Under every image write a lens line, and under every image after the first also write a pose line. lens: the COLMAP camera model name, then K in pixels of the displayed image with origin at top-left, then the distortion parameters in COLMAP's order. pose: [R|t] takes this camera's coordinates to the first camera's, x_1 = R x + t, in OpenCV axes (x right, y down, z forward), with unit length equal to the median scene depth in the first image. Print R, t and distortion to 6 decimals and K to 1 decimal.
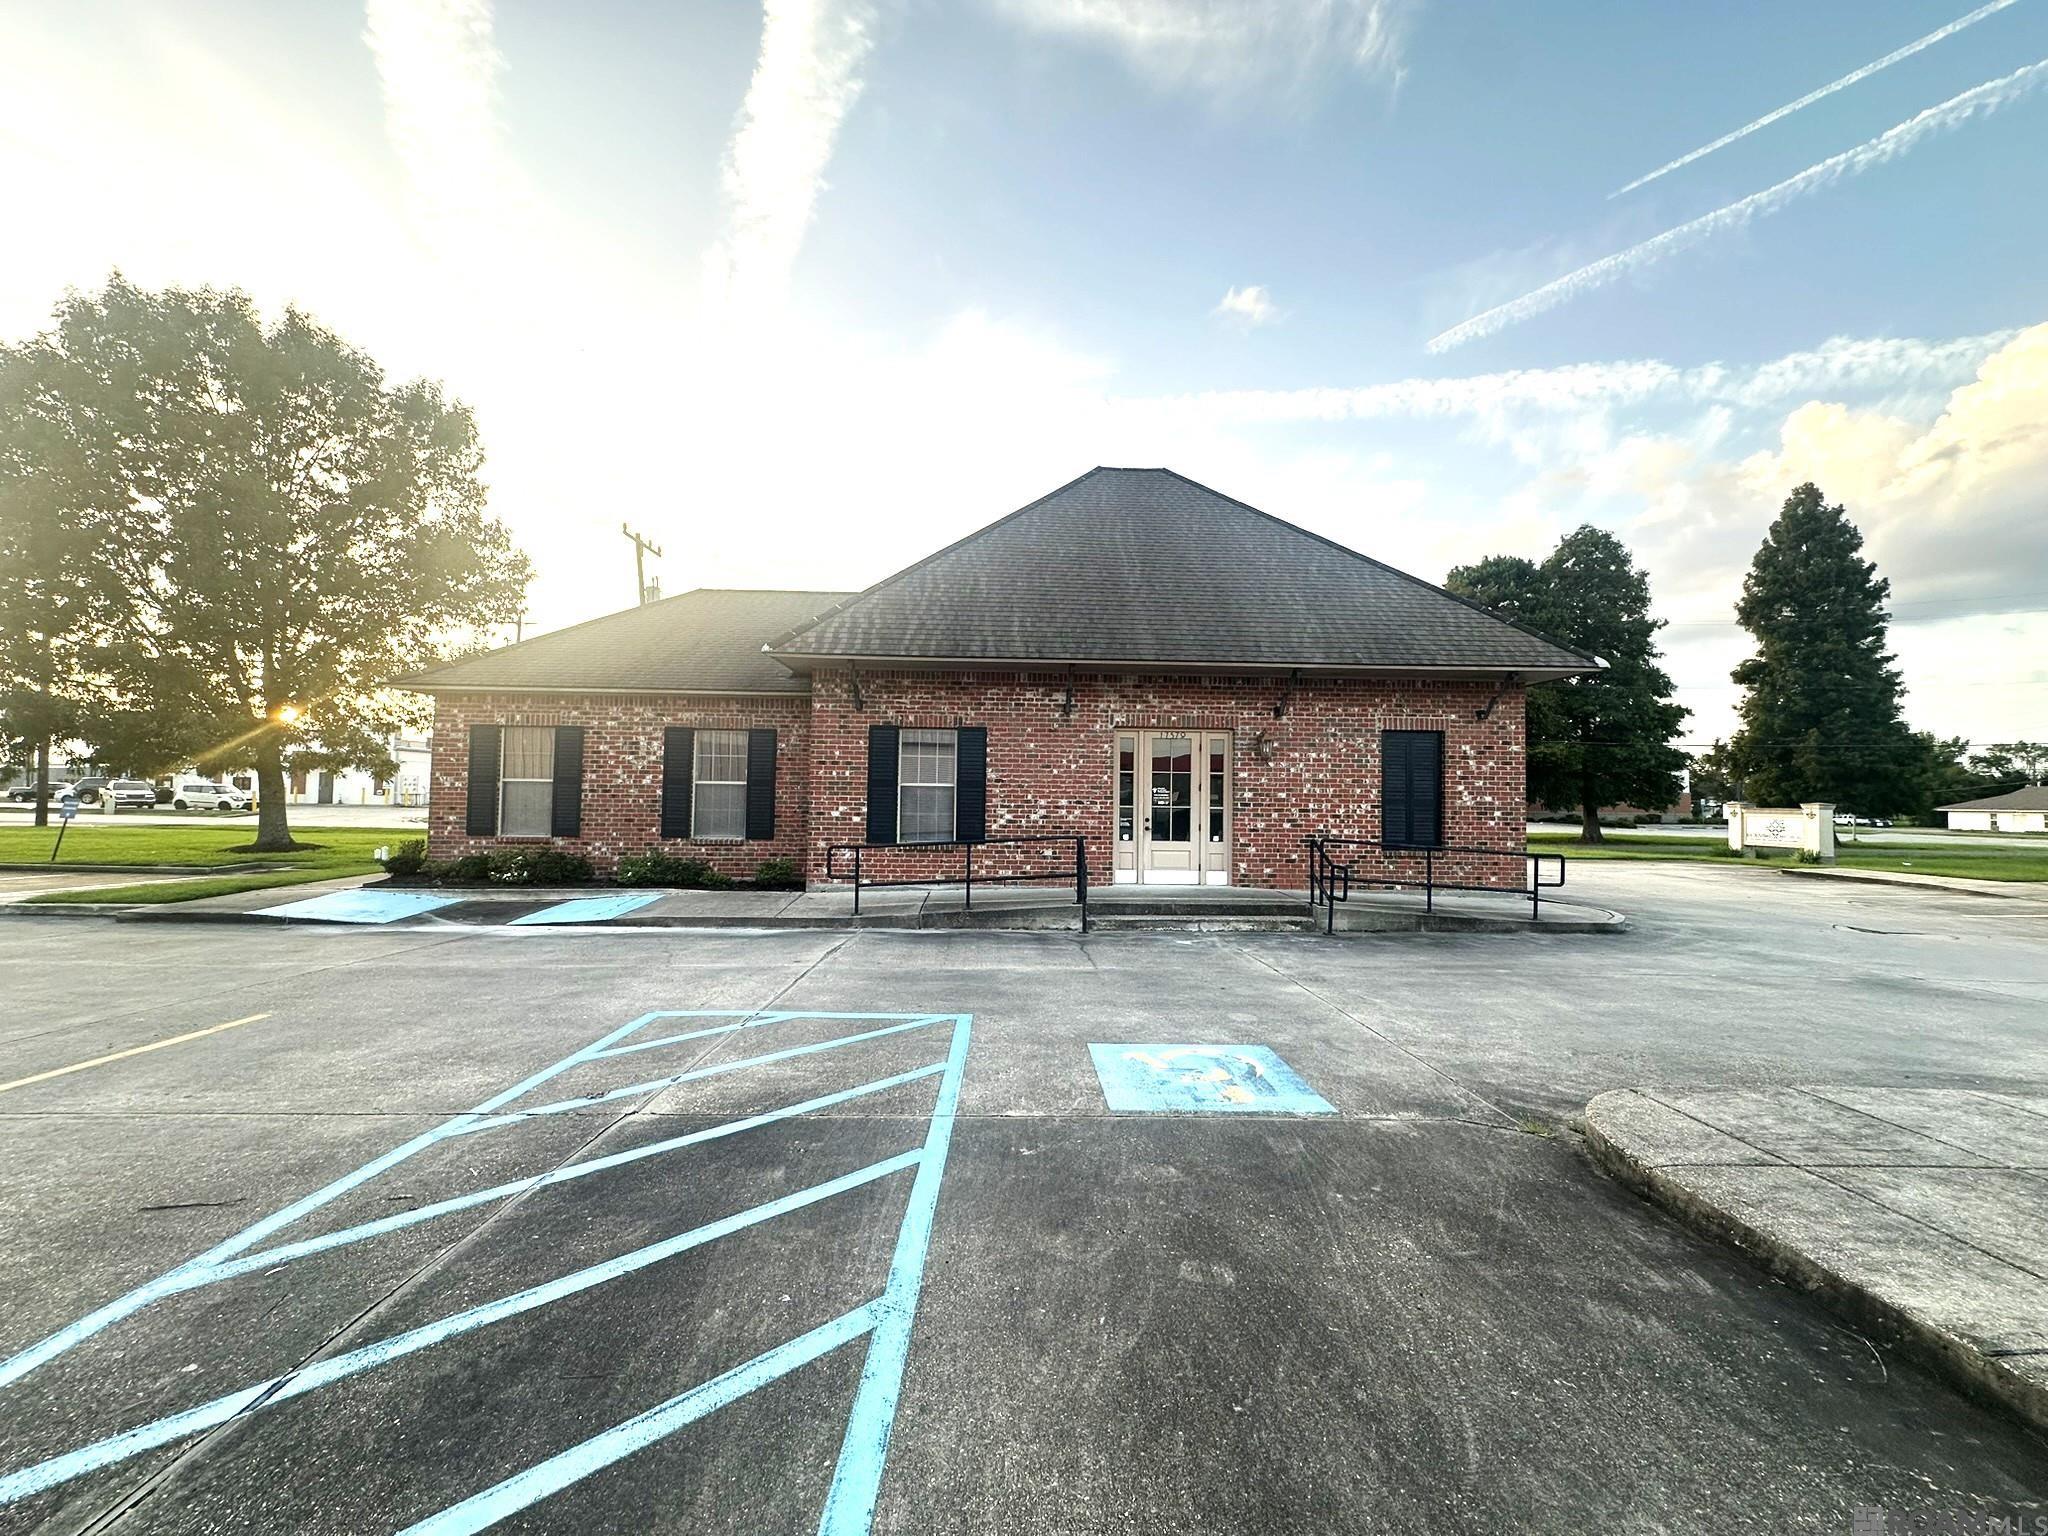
lens RADIAL K [[818.5, 0, 1014.7], [0, 818.5, 767.4], [0, 0, 1]] dist [0.000597, -0.000021]
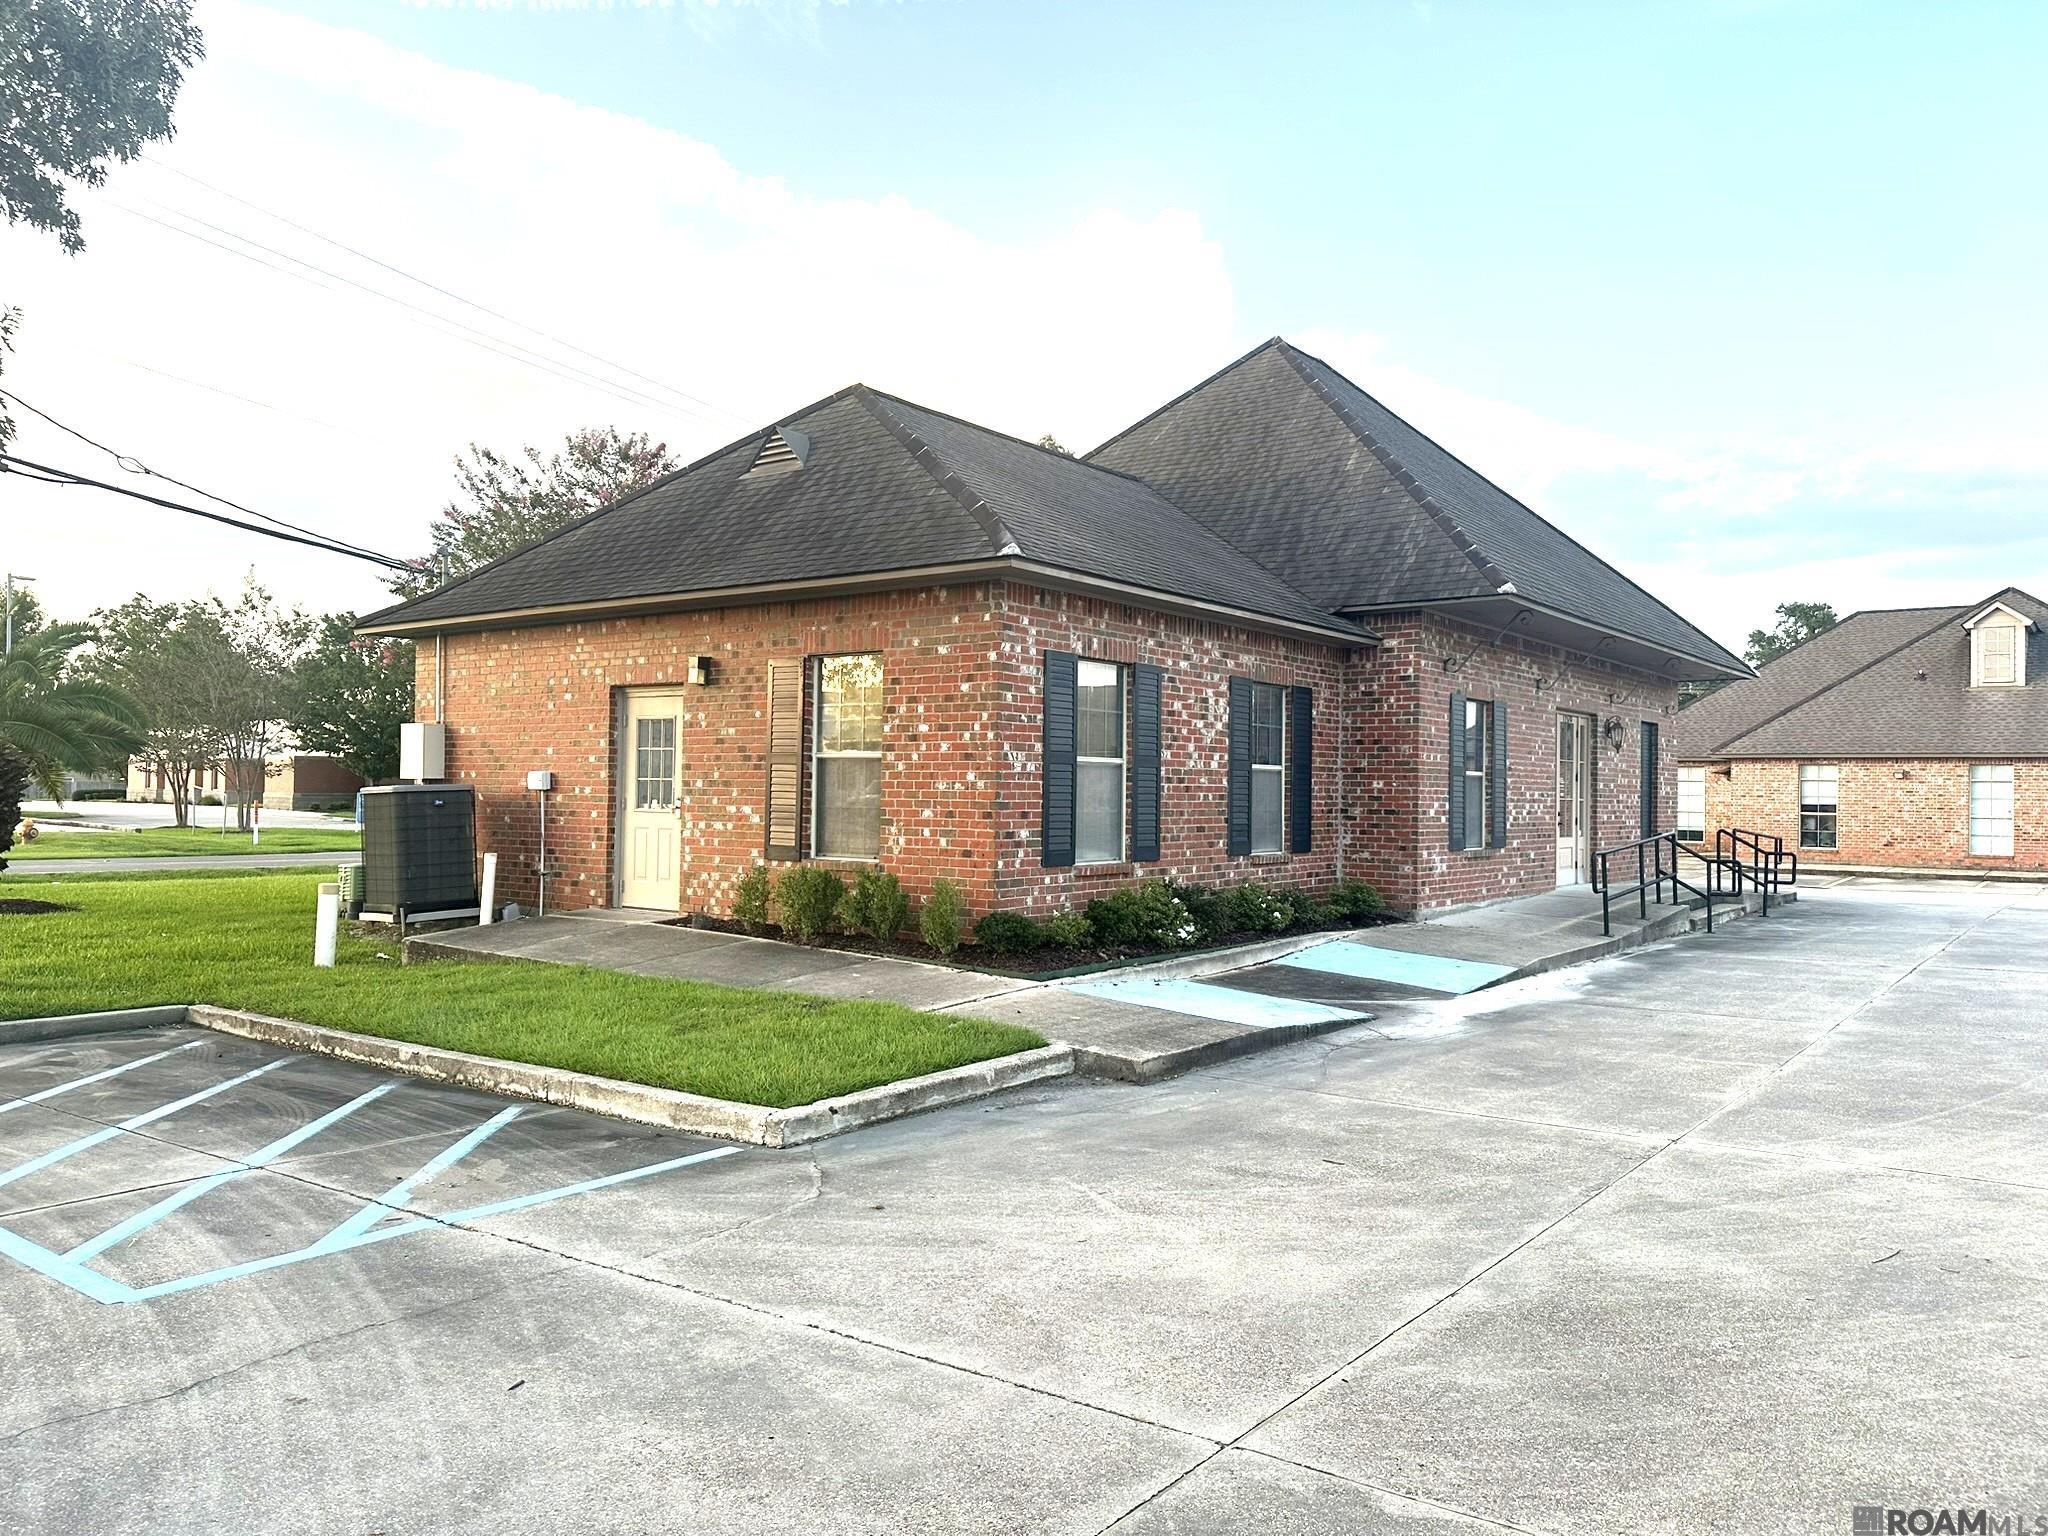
lens RADIAL K [[1440.0, 0, 1023.0], [0, 1440.0, 767.4], [0, 0, 1]] dist [0.068929, -0.002677]
pose [[0.636007, 0.008474, 0.771637, -1.412525], [-0.023790, 0.999680, 0.008630, 0.013778], [-0.771317, -0.023846, 0.636005, 0.449288]]
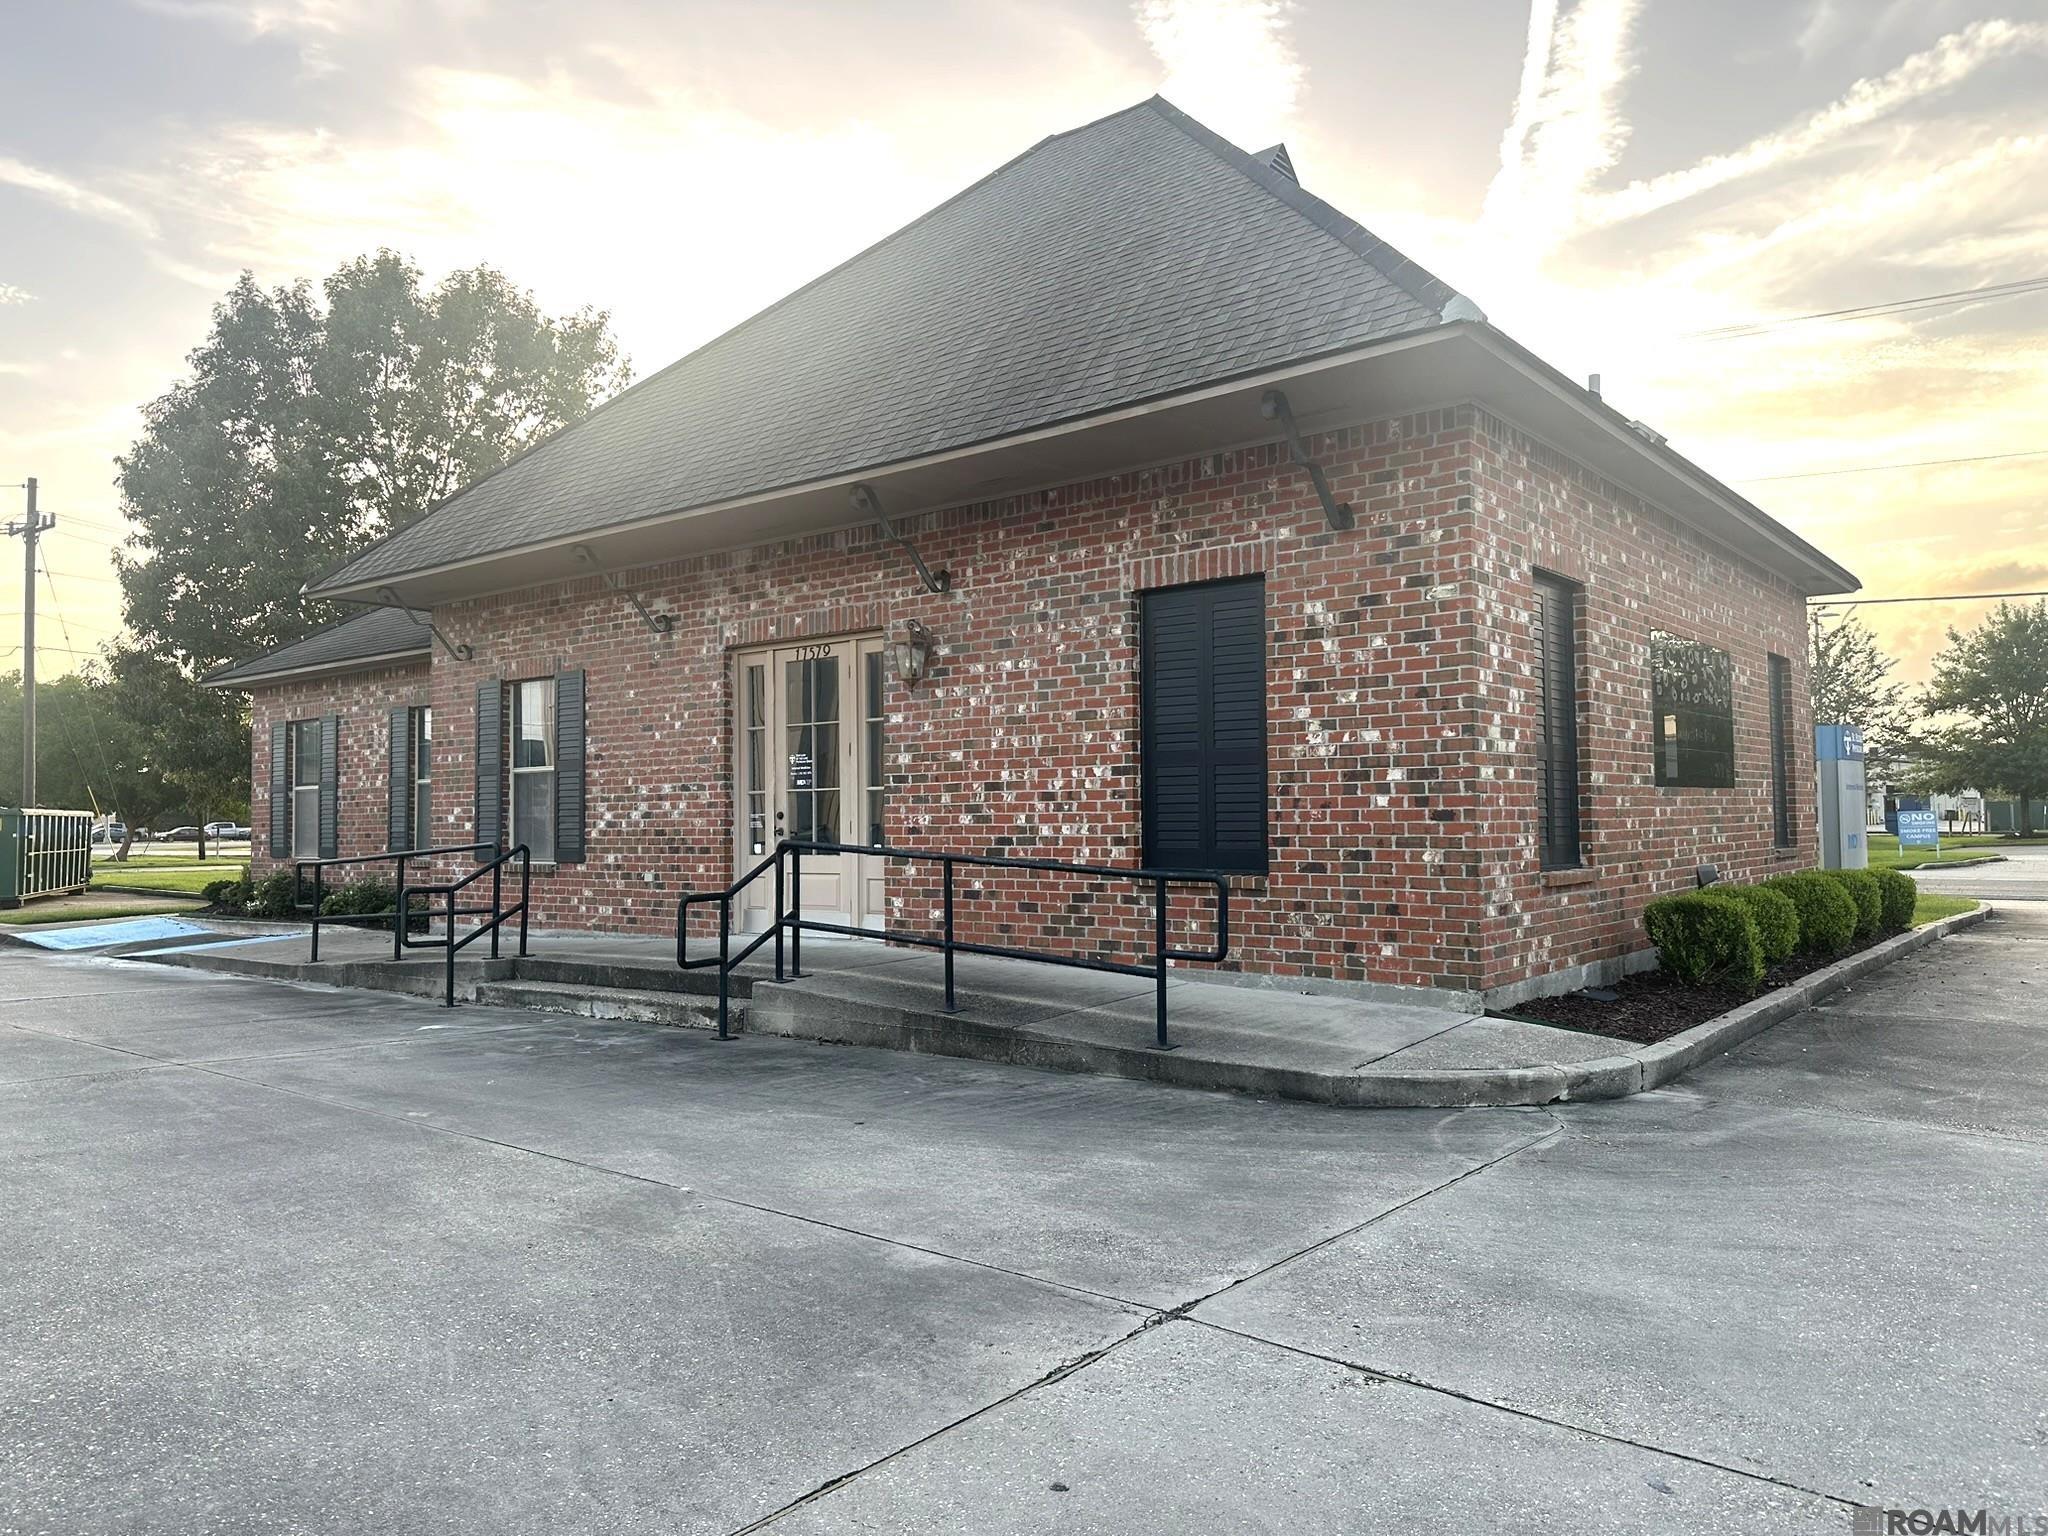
lens RADIAL K [[1440.0, 0, 1021.1], [0, 1440.0, 757.9], [0, 0, 1]] dist [0.068929, -0.002677]
pose [[0.753652, -0.052545, -0.655170, 0.895431], [0.046167, 0.998569, -0.026979, 0.059000], [0.655650, -0.009914, 0.755000, 0.395112]]
